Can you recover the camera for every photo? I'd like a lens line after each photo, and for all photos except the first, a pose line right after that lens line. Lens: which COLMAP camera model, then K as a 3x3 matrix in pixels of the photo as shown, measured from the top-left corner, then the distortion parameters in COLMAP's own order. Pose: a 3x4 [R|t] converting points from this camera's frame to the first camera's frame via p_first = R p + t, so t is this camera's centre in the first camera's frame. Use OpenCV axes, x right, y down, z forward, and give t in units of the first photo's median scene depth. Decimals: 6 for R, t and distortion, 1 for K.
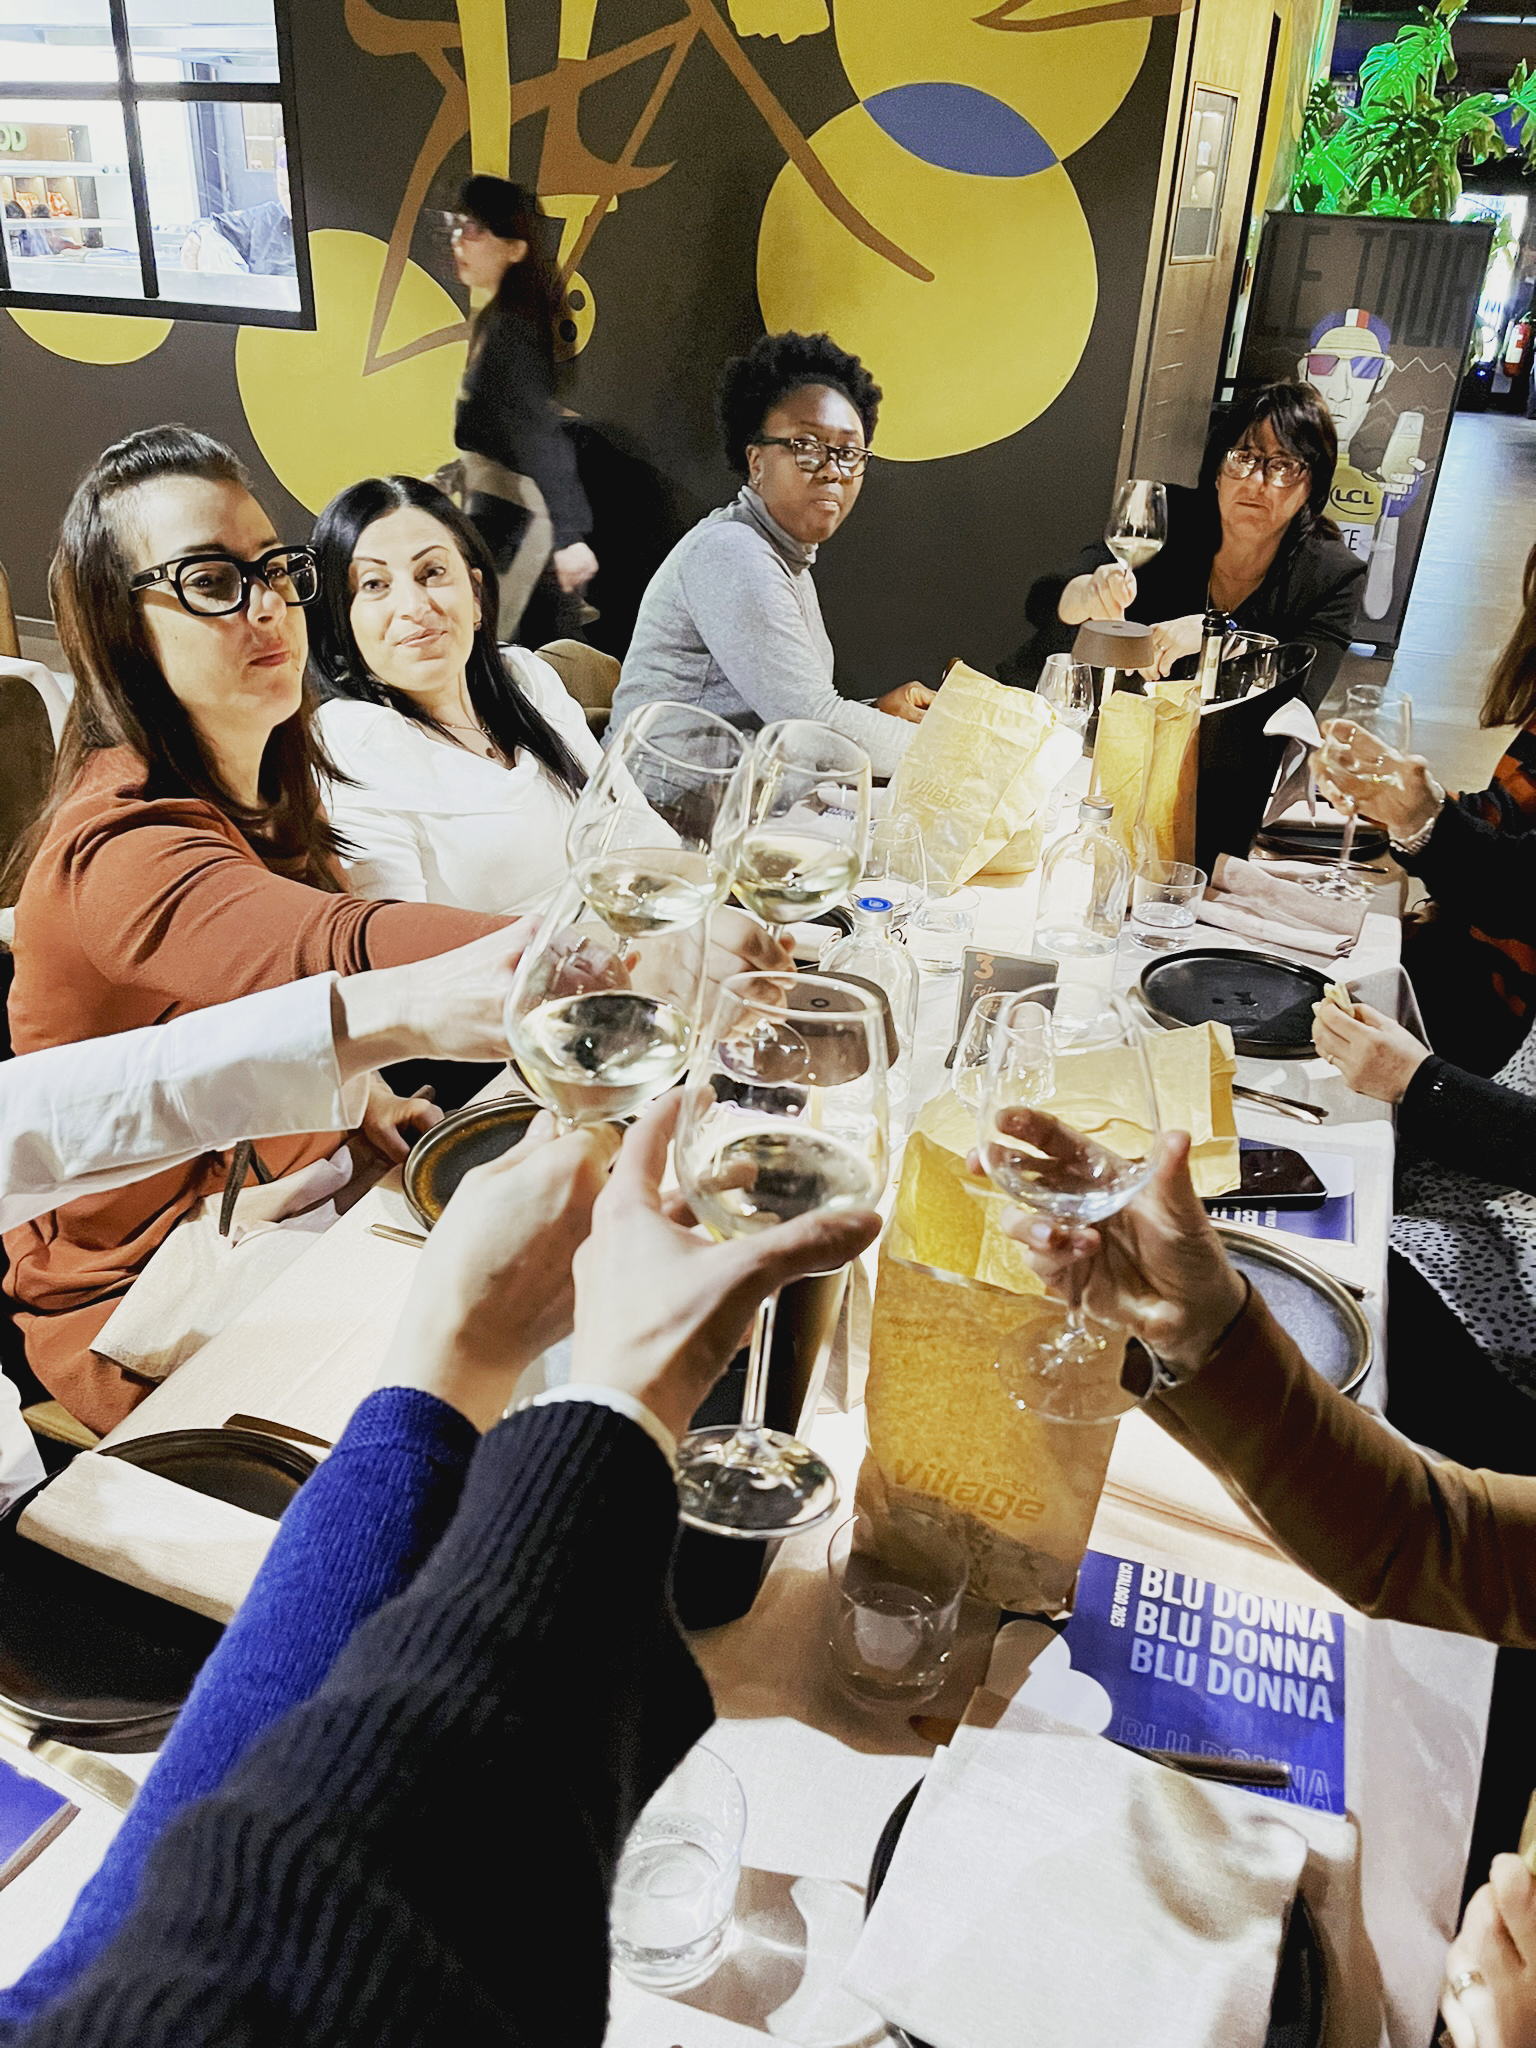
lens RADIAL K [[1558.8, 0, 764.6], [0, 1558.8, 1025.2], [0, 0, 1]] dist [0.084309, -0.113415]
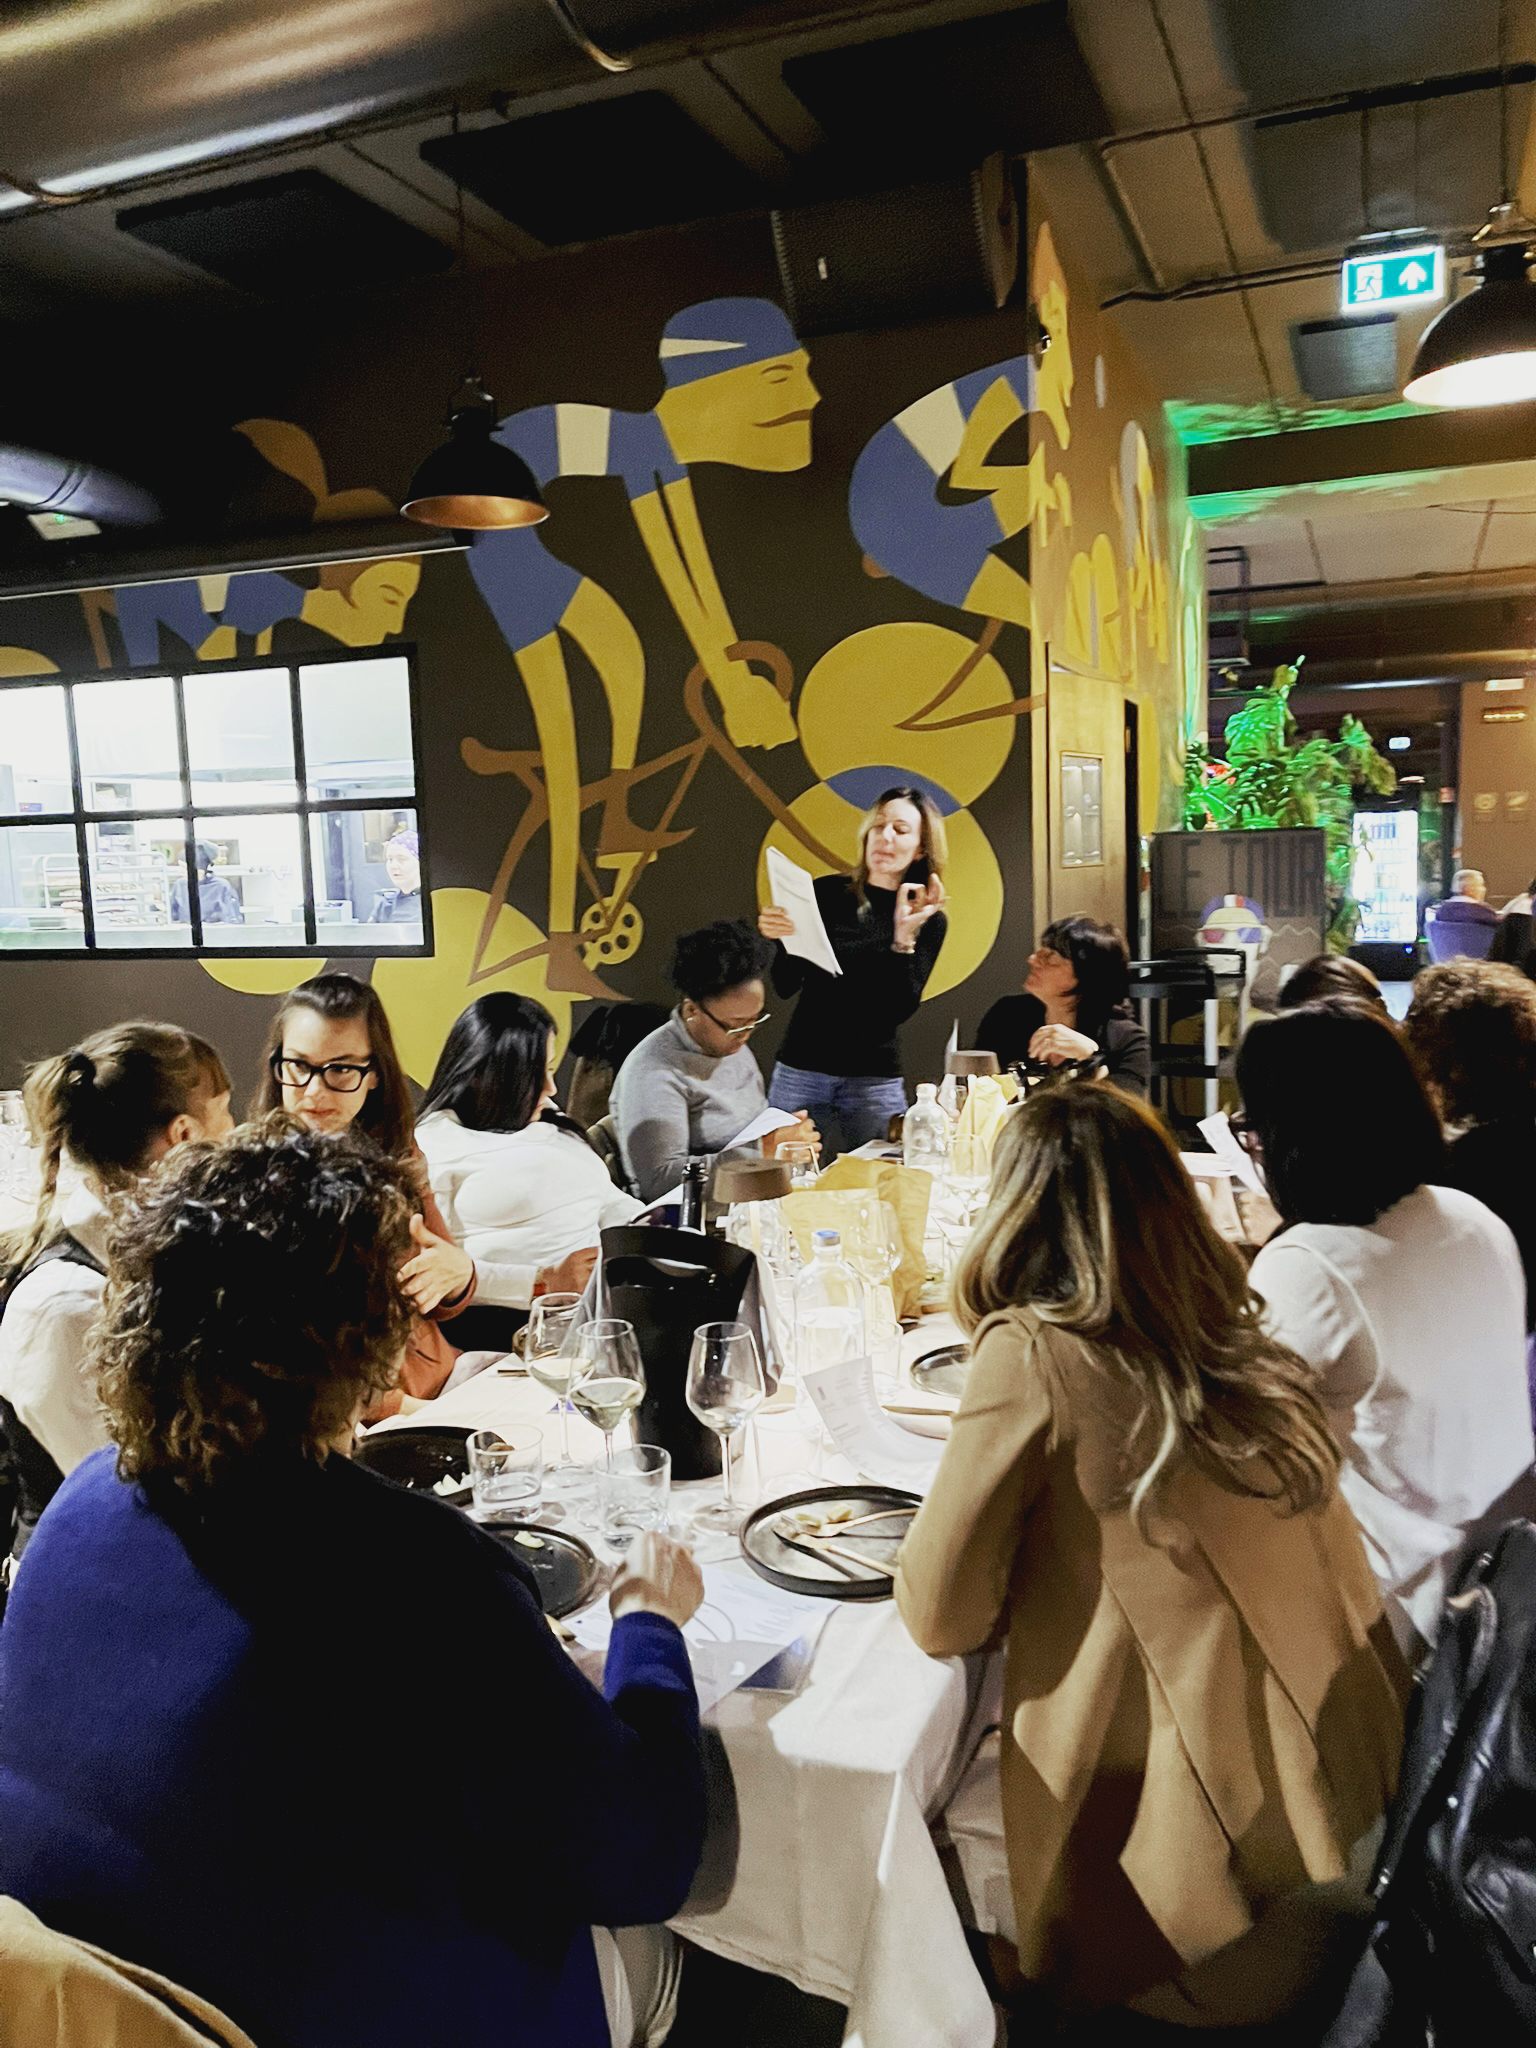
lens RADIAL K [[1558.8, 0, 764.6], [0, 1558.8, 1025.2], [0, 0, 1]] dist [0.084309, -0.113415]
pose [[0.997585, -0.063348, -0.028468, 0.028463], [0.048308, 0.927424, -0.370879, 0.117153], [0.049897, 0.368608, 0.928245, -0.190235]]
